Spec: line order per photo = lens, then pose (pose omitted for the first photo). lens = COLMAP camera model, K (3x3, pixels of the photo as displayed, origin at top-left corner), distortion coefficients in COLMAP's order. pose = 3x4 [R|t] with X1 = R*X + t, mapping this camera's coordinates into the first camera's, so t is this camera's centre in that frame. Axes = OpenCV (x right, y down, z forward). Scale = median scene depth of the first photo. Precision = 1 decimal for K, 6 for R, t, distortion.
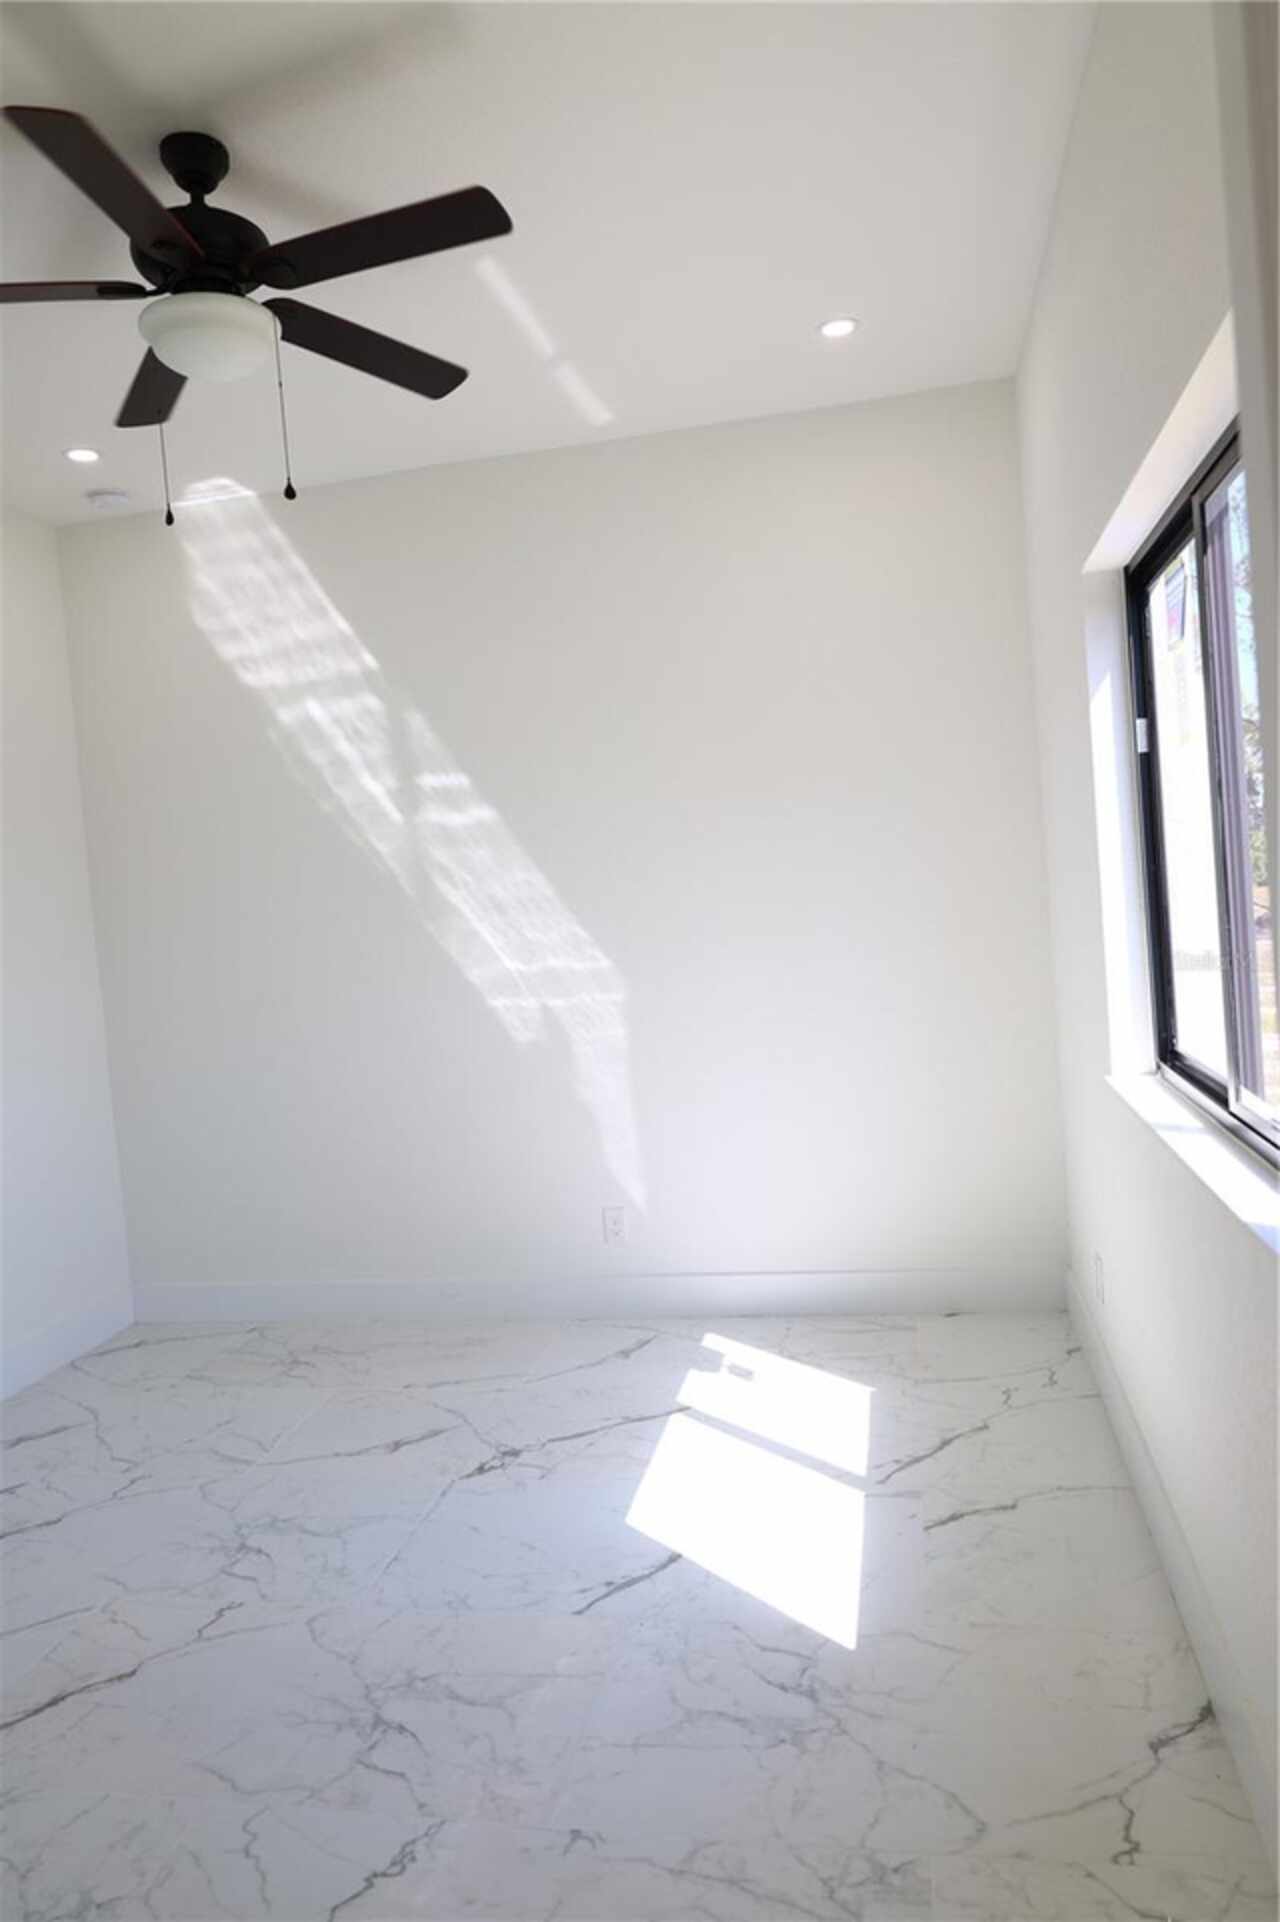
lens RADIAL K [[1307.0, 0, 639.9], [0, 1307.0, 961.3], [0, 0, 1]] dist [-0.010243, 0.005570]
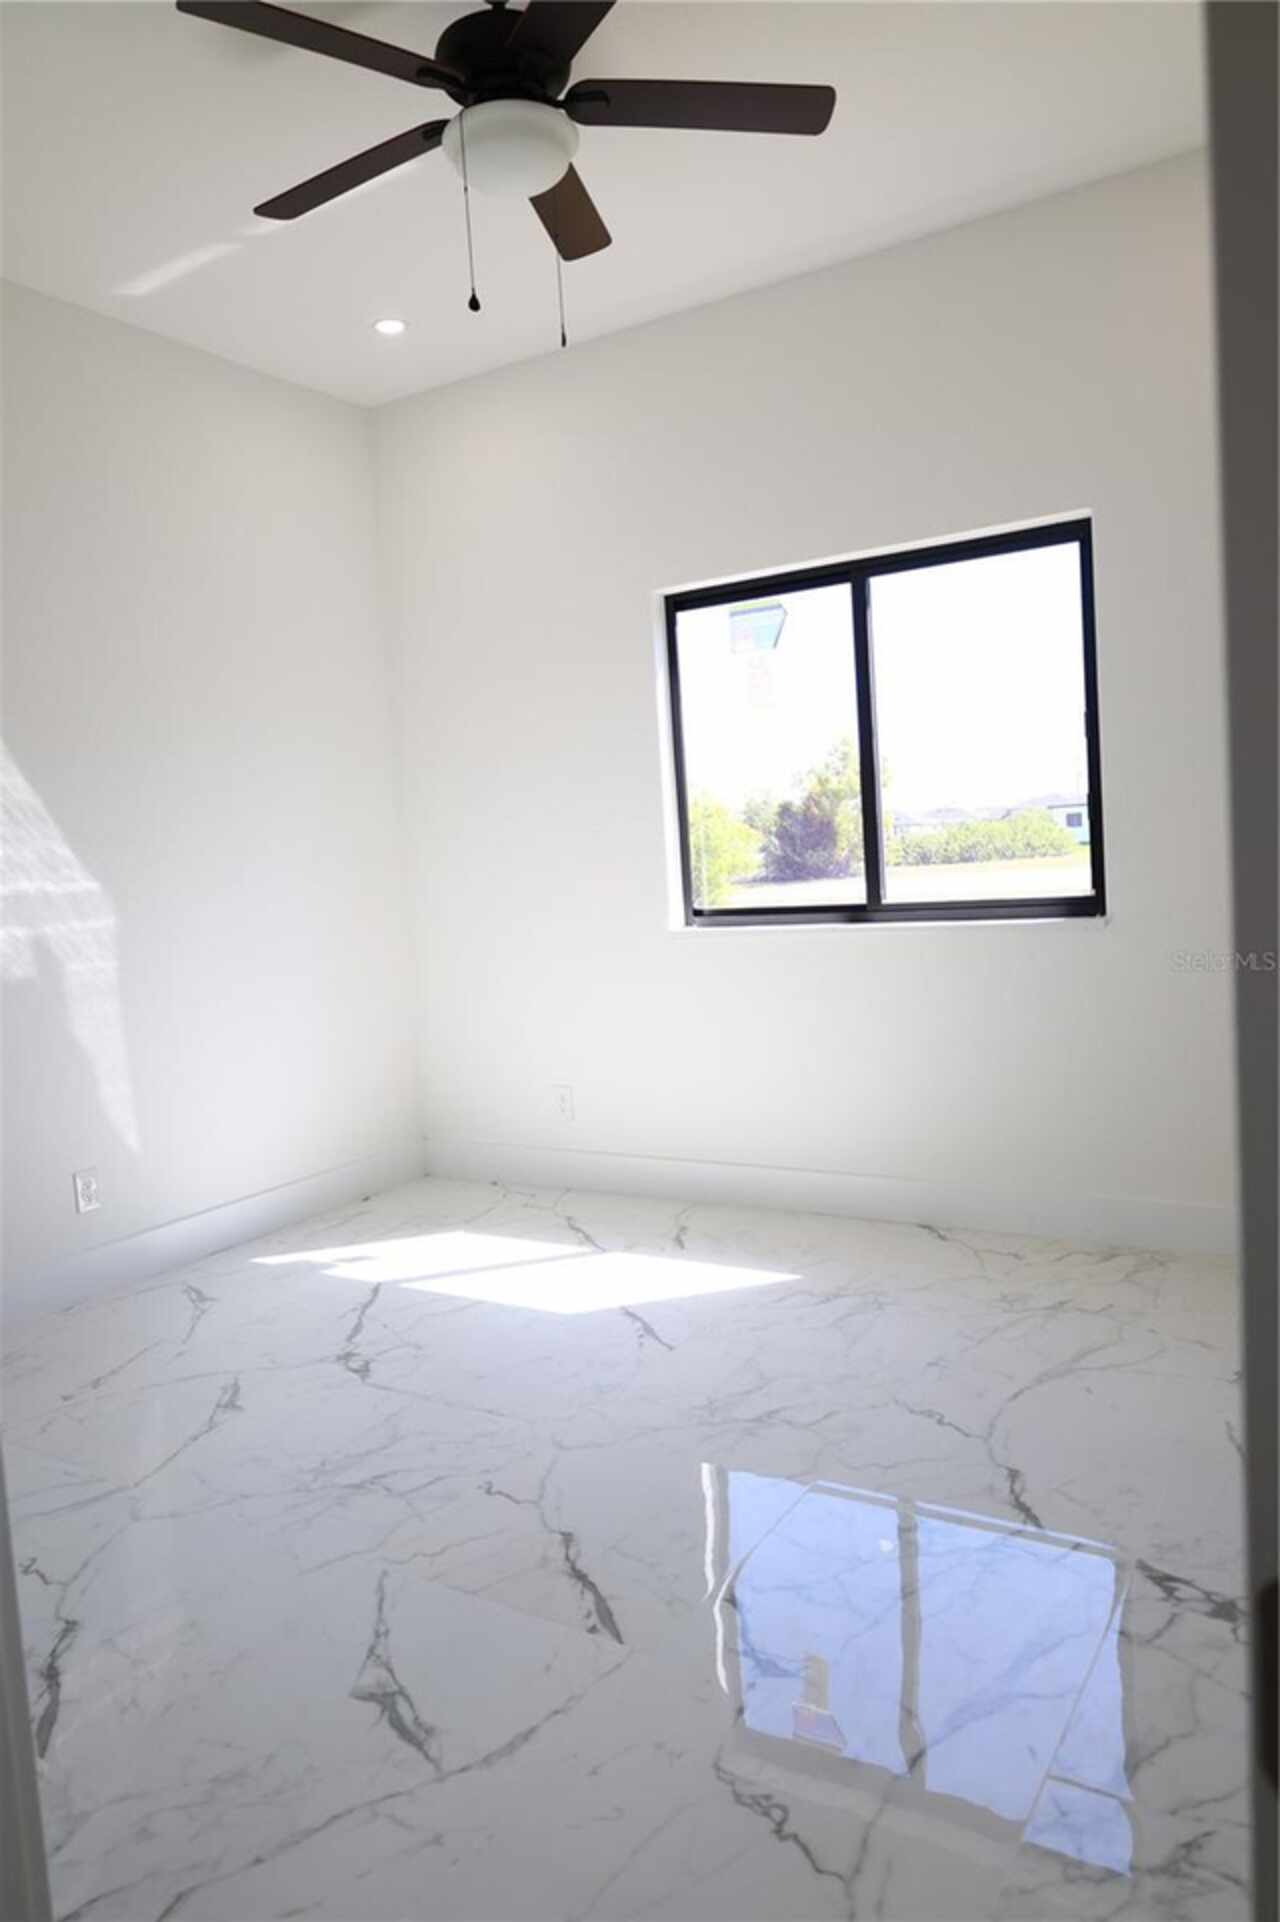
lens RADIAL K [[1307.0, 0, 645.7], [0, 1307.0, 963.4], [0, 0, 1]] dist [-0.010243, 0.005570]
pose [[0.345860, -0.023697, 0.937987, -0.868185], [0.083764, 0.996469, -0.005712, 0.108559], [-0.934540, 0.080545, 0.346624, 0.420095]]
